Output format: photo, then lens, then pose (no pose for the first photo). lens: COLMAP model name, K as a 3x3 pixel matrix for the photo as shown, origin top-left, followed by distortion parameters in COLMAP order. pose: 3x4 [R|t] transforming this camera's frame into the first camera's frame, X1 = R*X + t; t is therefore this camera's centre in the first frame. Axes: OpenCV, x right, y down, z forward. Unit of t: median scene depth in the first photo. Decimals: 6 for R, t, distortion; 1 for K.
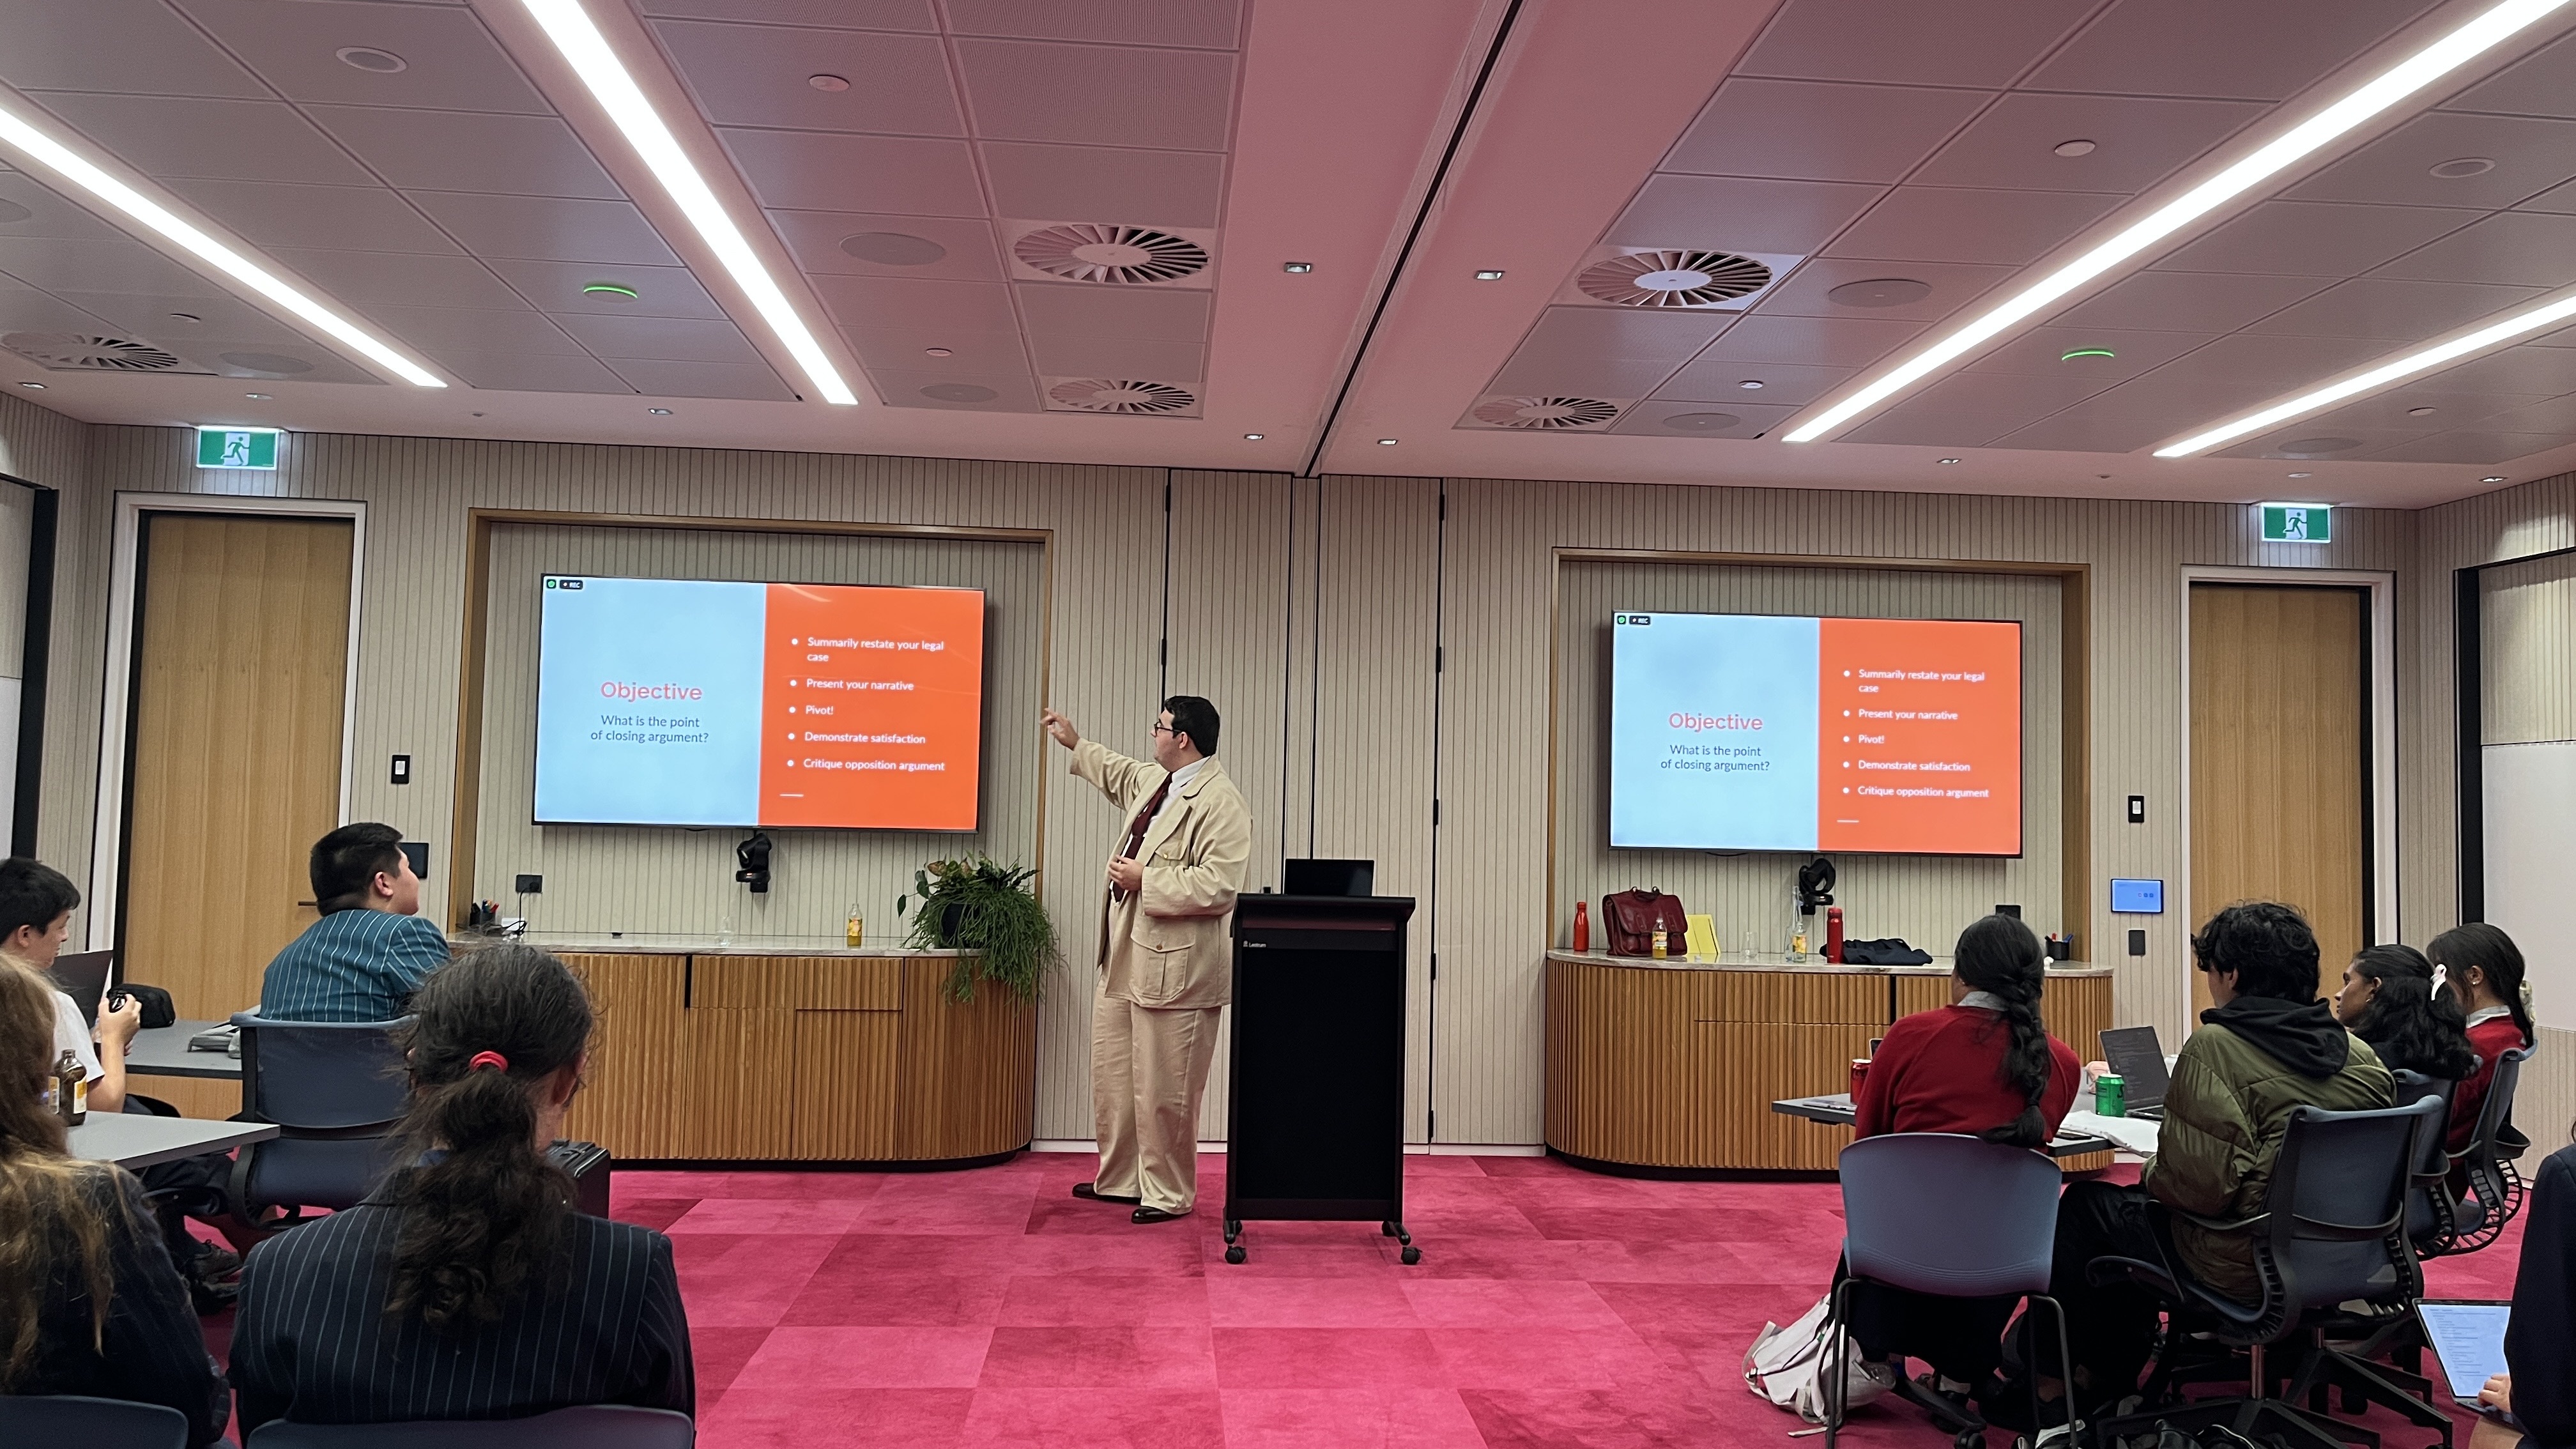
lens RADIAL K [[1914.8, 0, 1288.0], [0, 1914.8, 724.5], [0, 0, 1]] dist [0.055825, -0.090227]
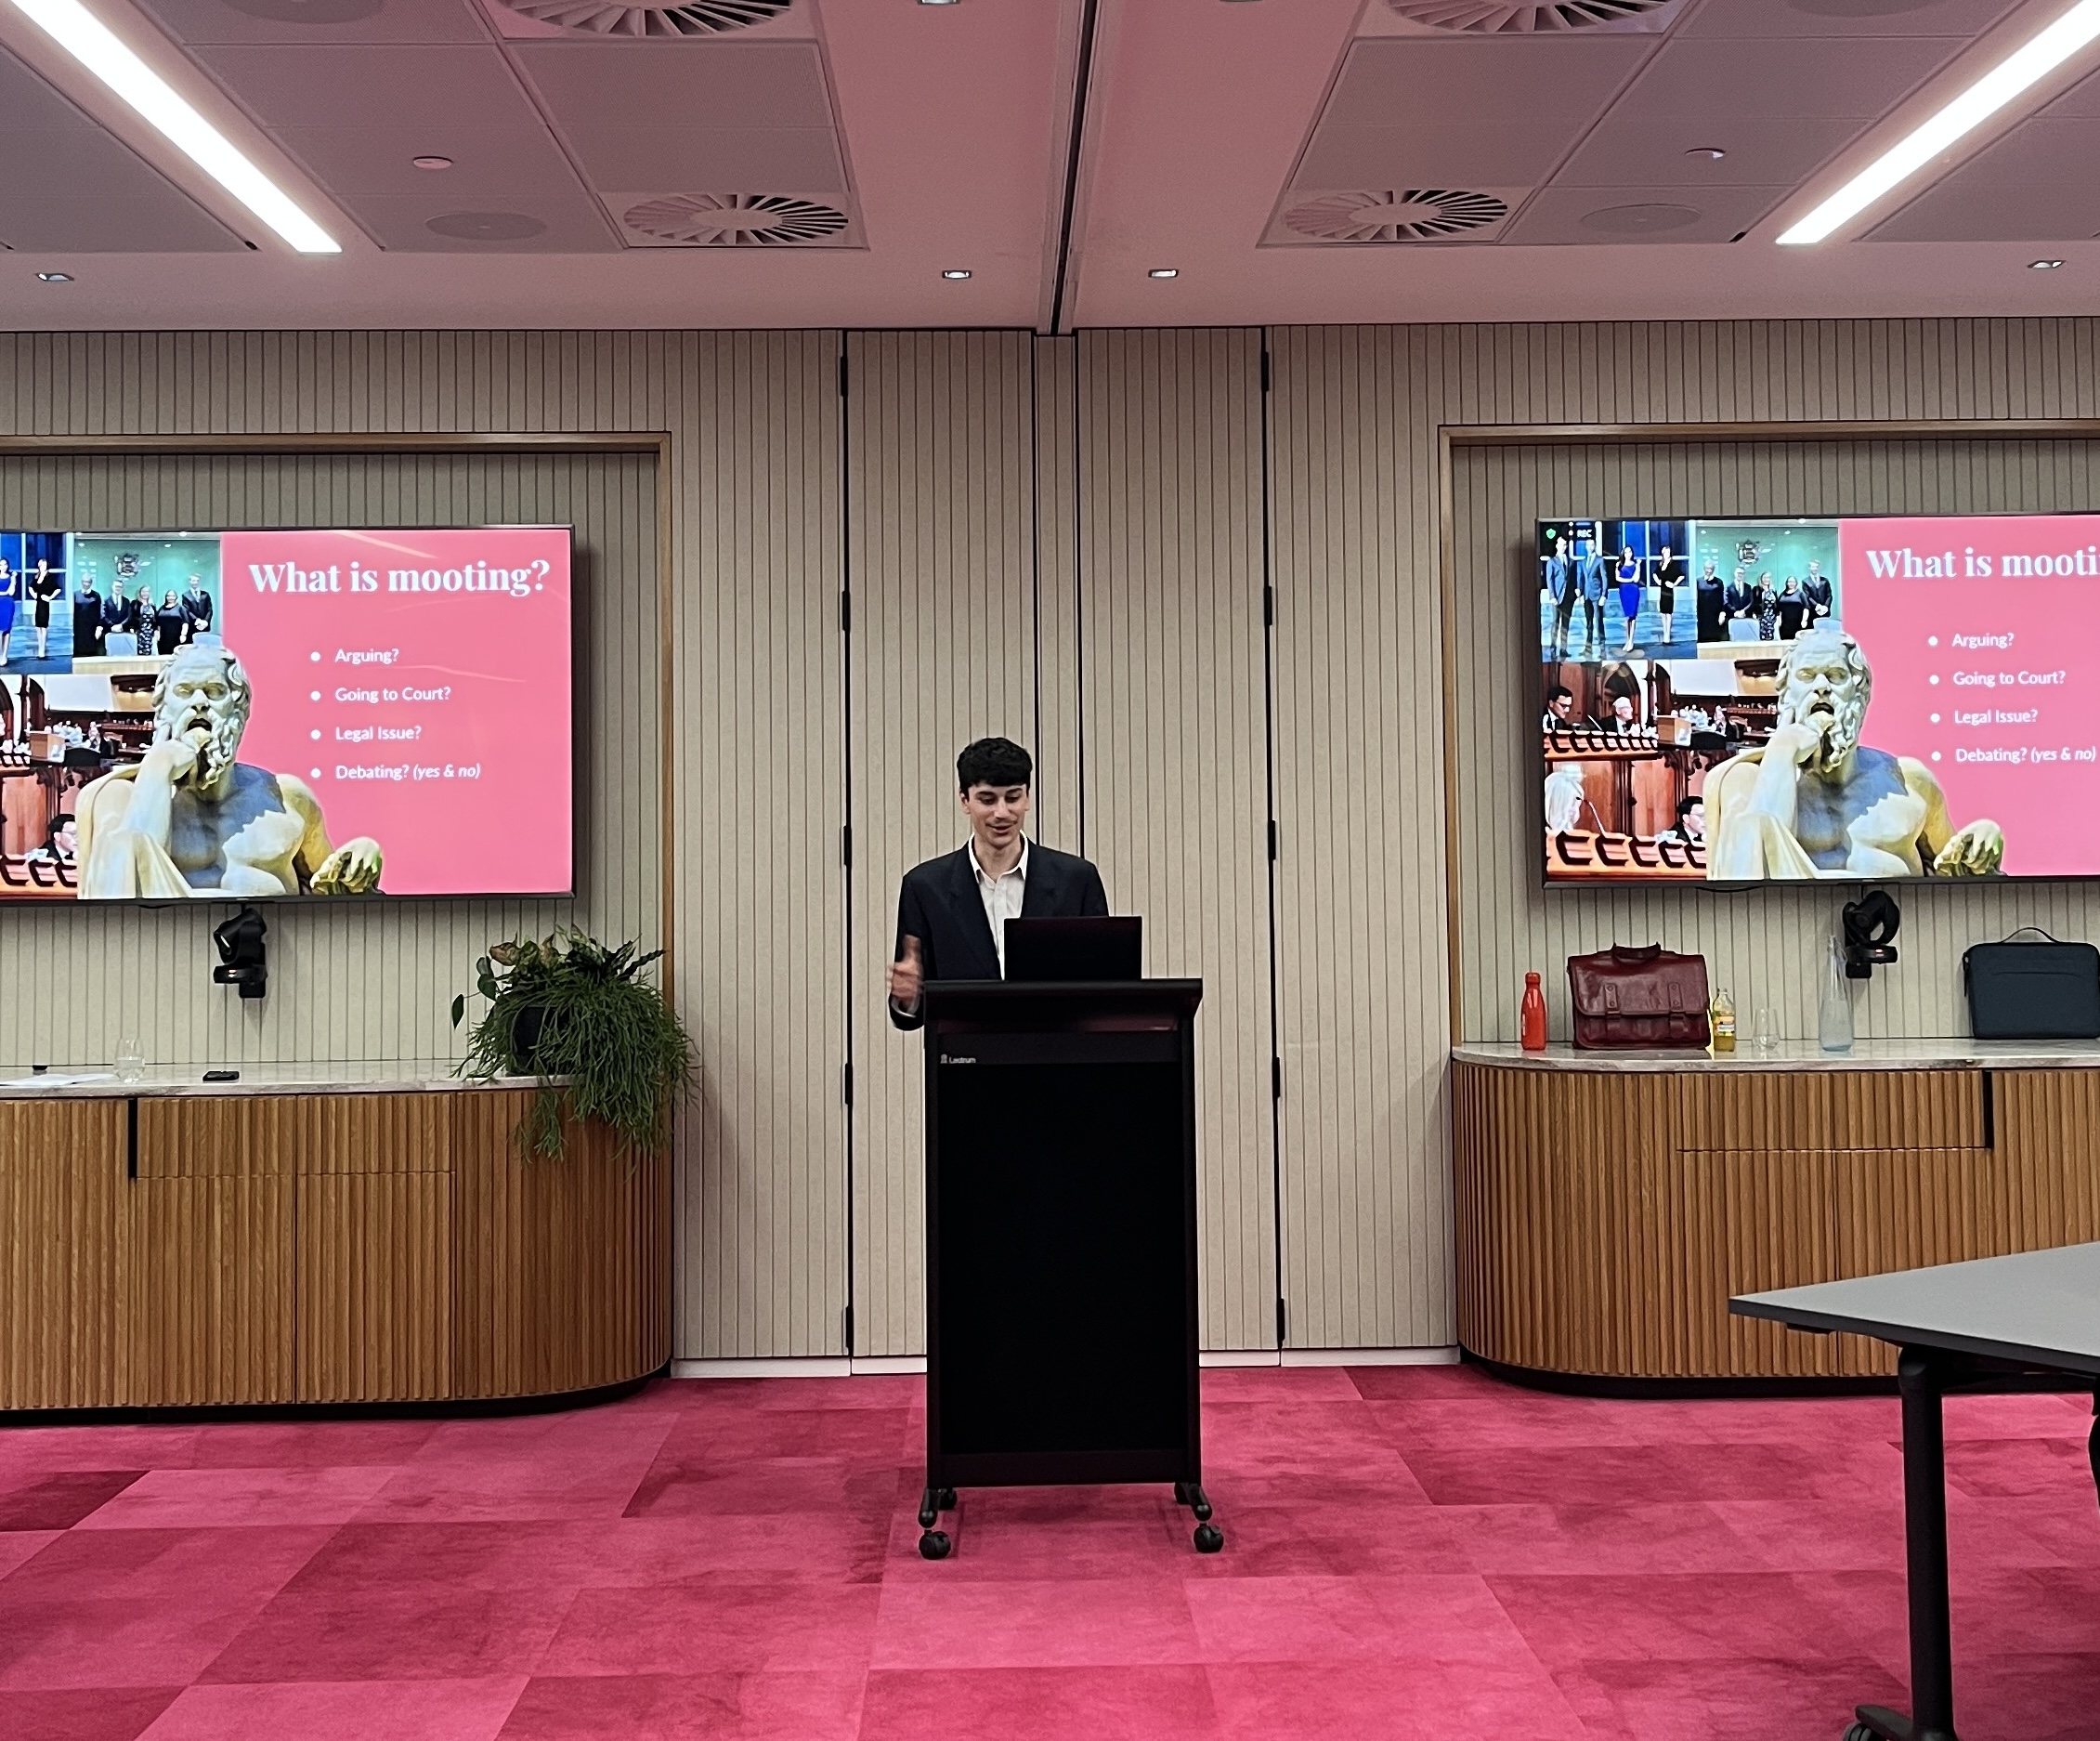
lens RADIAL K [[2772.1, 0, 1063.9], [0, 2772.1, 712.5], [0, 0, 1]] dist [0.049170, -0.067913]
pose [[0.998212, -0.037524, -0.046519, 0.053906], [0.037553, 0.999295, -0.000251, -0.000050], [0.046496, -0.001496, 0.998917, 0.057186]]
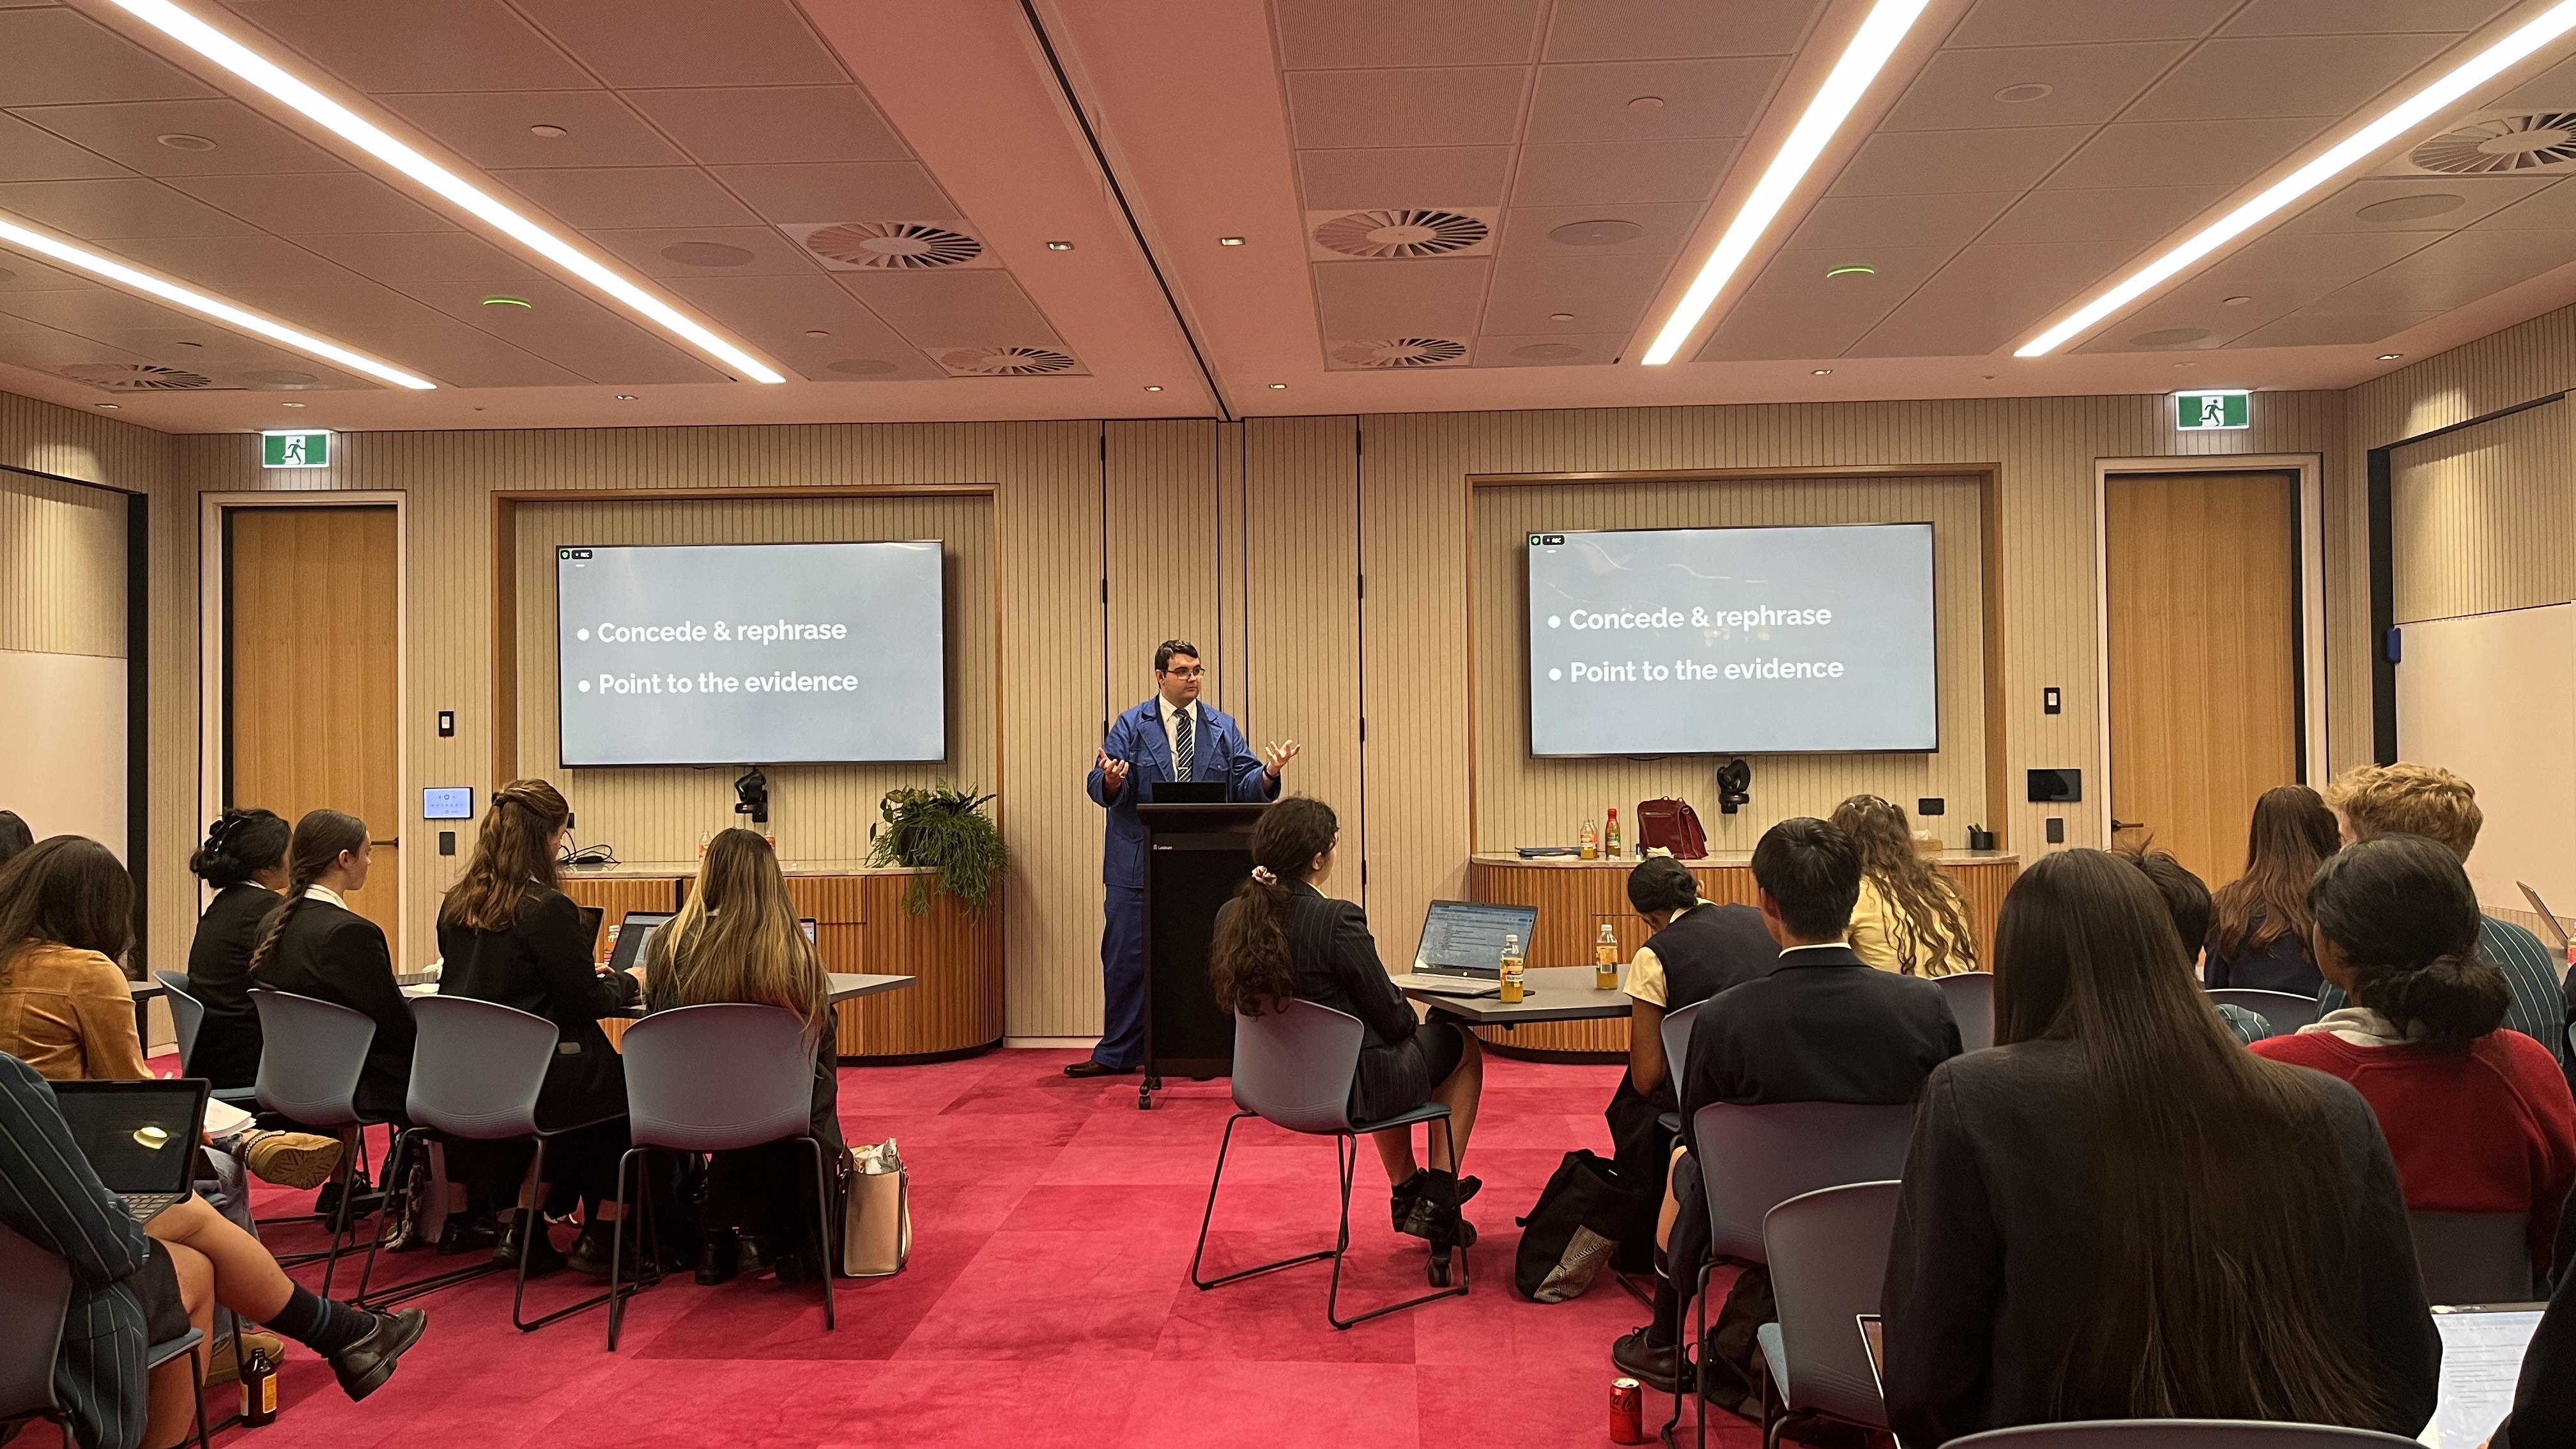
lens RADIAL K [[1908.0, 0, 1288.0], [0, 1908.0, 724.5], [0, 0, 1]] dist [0.060820, -0.085891]
pose [[0.991138, -0.036390, -0.127757, 0.179590], [0.041214, 0.998526, 0.035319, 0.004013], [0.126283, -0.040272, 0.991176, -0.066205]]
